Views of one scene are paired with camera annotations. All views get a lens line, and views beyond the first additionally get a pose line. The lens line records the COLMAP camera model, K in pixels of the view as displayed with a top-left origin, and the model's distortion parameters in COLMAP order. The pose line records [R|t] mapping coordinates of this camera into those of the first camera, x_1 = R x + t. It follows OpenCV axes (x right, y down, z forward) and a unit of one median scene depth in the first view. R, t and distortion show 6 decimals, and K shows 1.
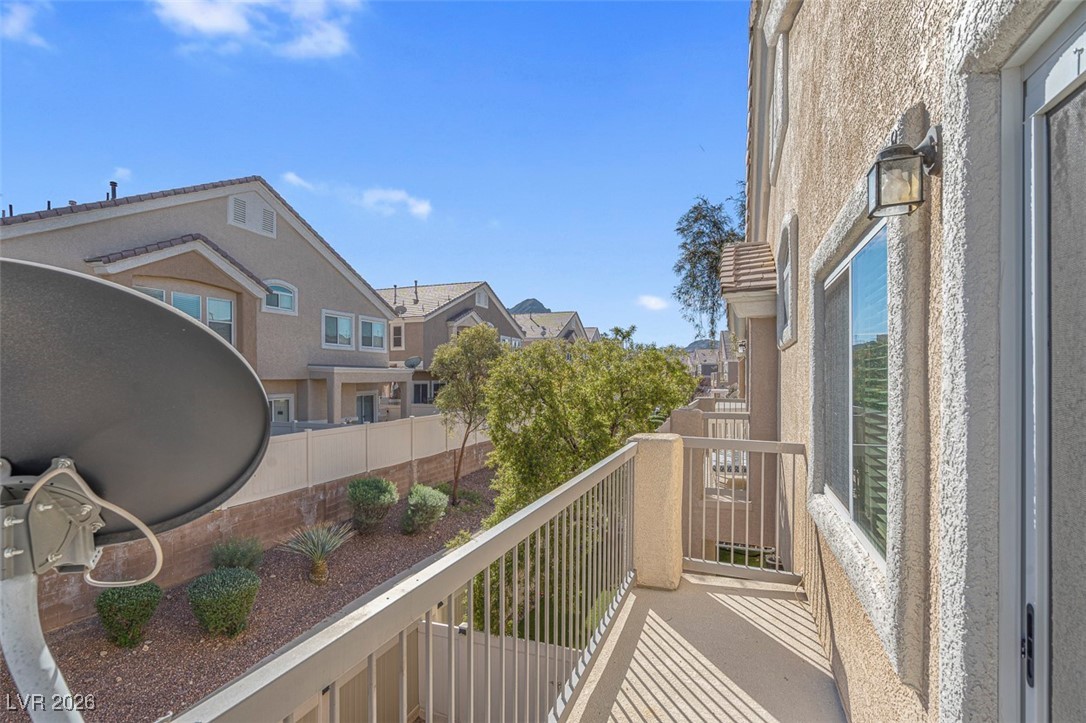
lens RADIAL K [[515.5, 0, 541.1], [0, 515.5, 374.9], [0, 0, 1]] dist [-0.000111, 0.001255]
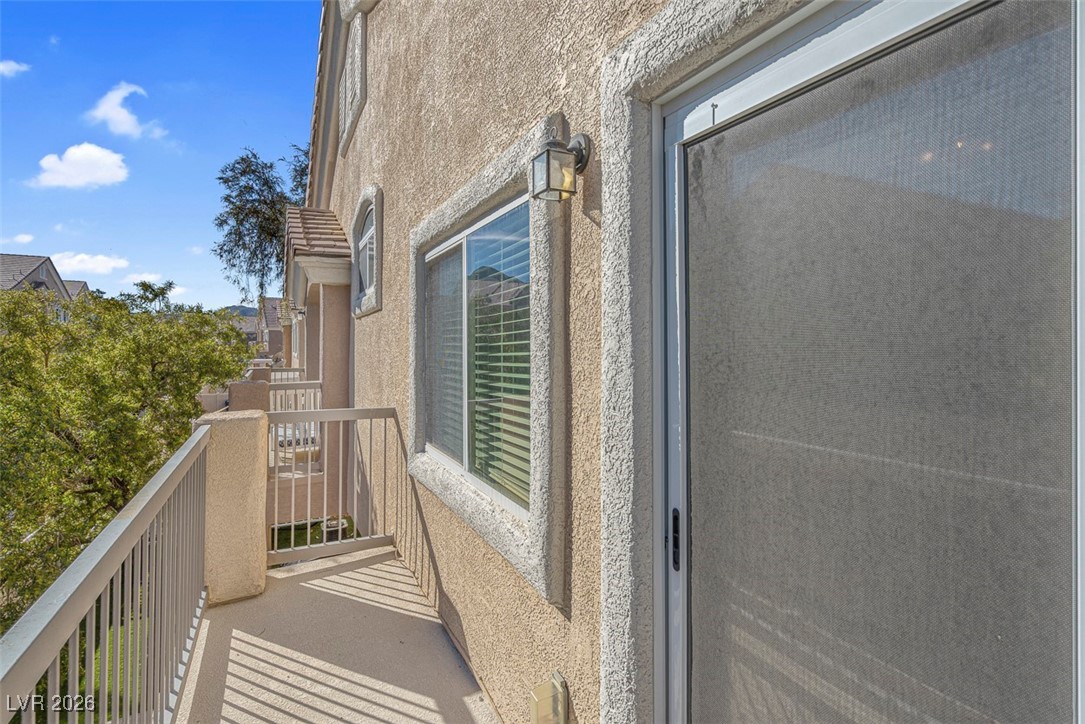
lens RADIAL K [[503.8, 0, 540.5], [0, 503.8, 334.2], [0, 0, 1]] dist [-0.003488, 0.000565]
pose [[0.659165, 0.013904, 0.751869, -0.069693], [0.000685, 0.999818, -0.019090, 0.005573], [-0.751998, 0.013098, 0.659036, 0.107145]]
